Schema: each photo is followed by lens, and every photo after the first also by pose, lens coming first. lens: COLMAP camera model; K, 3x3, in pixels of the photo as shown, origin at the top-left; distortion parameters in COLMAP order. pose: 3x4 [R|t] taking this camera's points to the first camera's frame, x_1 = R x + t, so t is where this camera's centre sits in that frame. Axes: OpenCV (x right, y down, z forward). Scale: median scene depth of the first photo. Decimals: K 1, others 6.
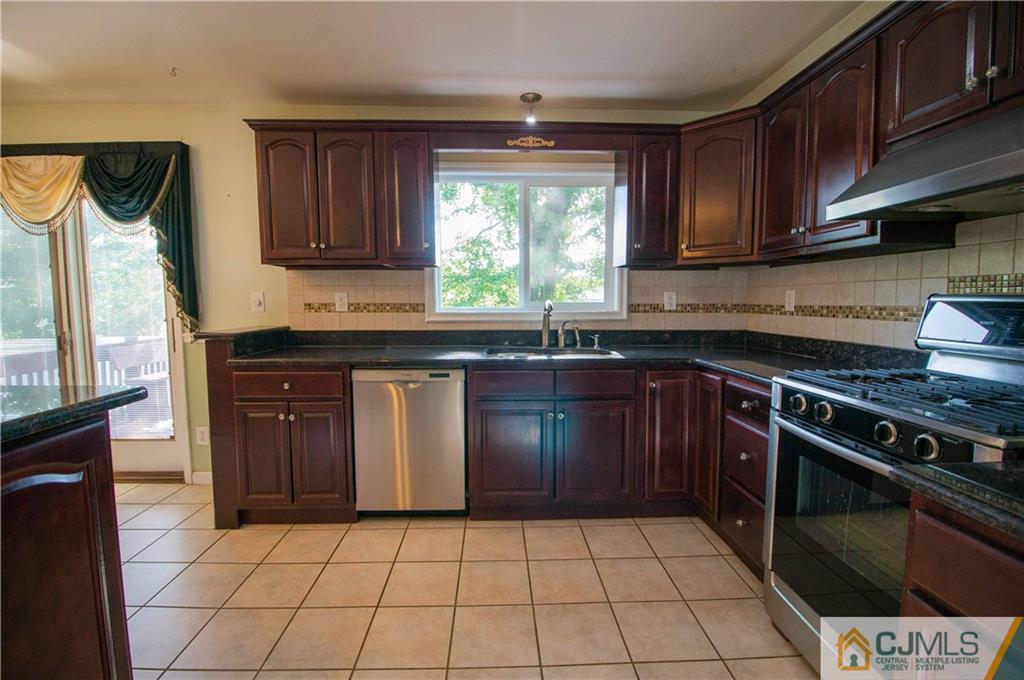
lens RADIAL K [[452.3, 0, 507.6], [0, 452.3, 333.8], [0, 0, 1]] dist [-0.004387, -0.000917]
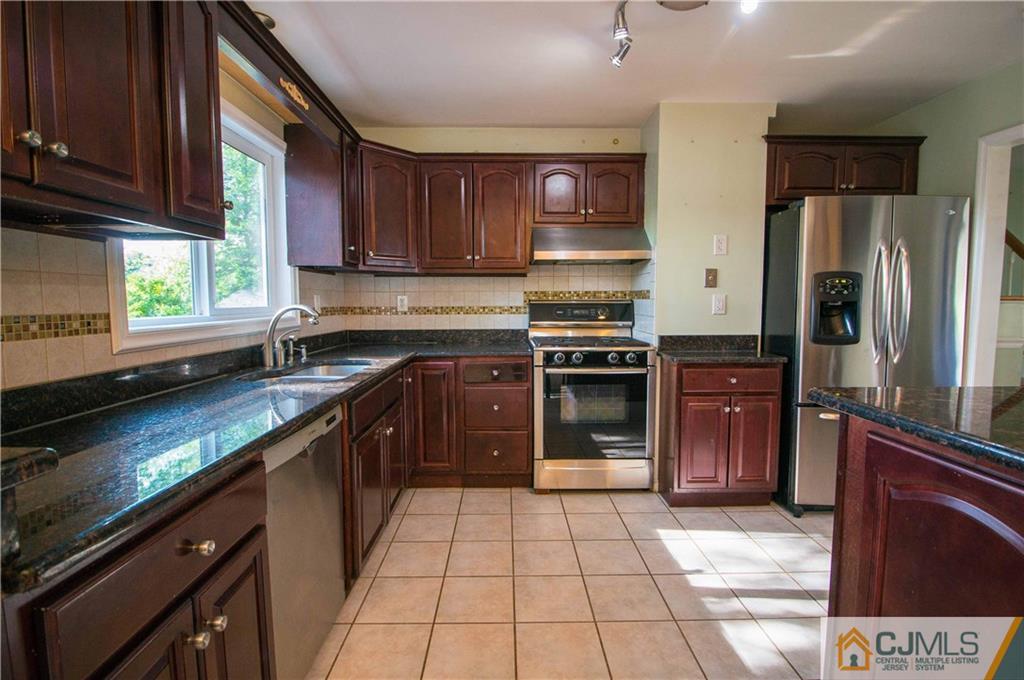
lens RADIAL K [[482.5, 0, 511.6], [0, 482.5, 335.2], [0, 0, 1]] dist [-0.000403, -0.000079]
pose [[0.021882, -0.070645, 0.997261, -0.879608], [0.078335, 0.994555, 0.068734, -0.060234], [-0.996687, 0.076616, 0.027297, 0.742786]]
